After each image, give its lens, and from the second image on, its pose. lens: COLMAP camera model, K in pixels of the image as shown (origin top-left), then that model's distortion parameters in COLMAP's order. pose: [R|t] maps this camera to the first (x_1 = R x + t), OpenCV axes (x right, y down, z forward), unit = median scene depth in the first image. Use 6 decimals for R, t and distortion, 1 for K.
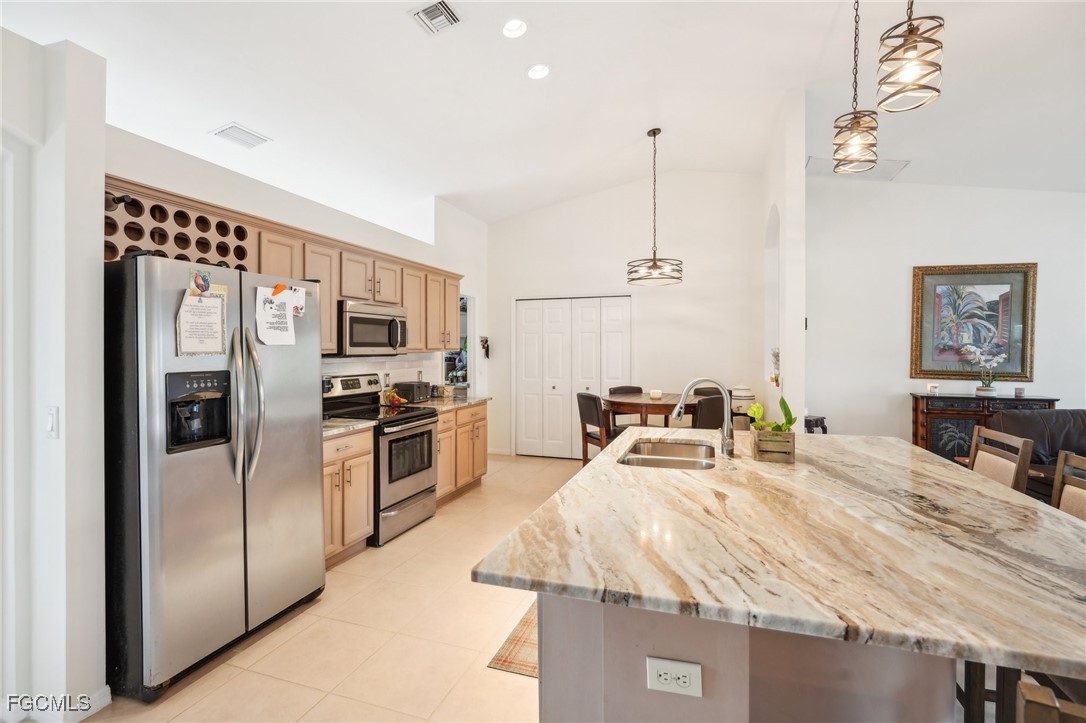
lens RADIAL K [[507.6, 0, 544.0], [0, 507.6, 348.7], [0, 0, 1]] dist [0.001653, 0.000657]
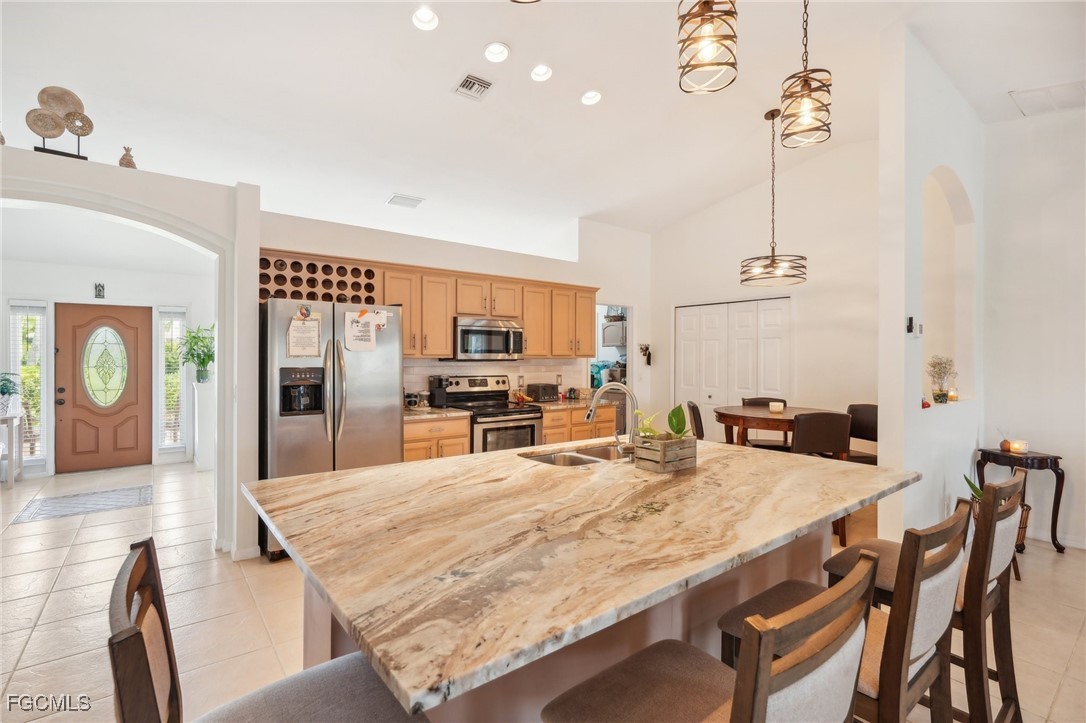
lens RADIAL K [[505.4, 0, 543.0], [0, 505.4, 361.5], [0, 0, 1]] dist [0.004774, 0.000770]
pose [[0.840857, 0.012332, -0.541117, 0.570287], [-0.006961, 0.999904, 0.011970, 0.001226], [0.541213, -0.006299, 0.840862, 0.047453]]
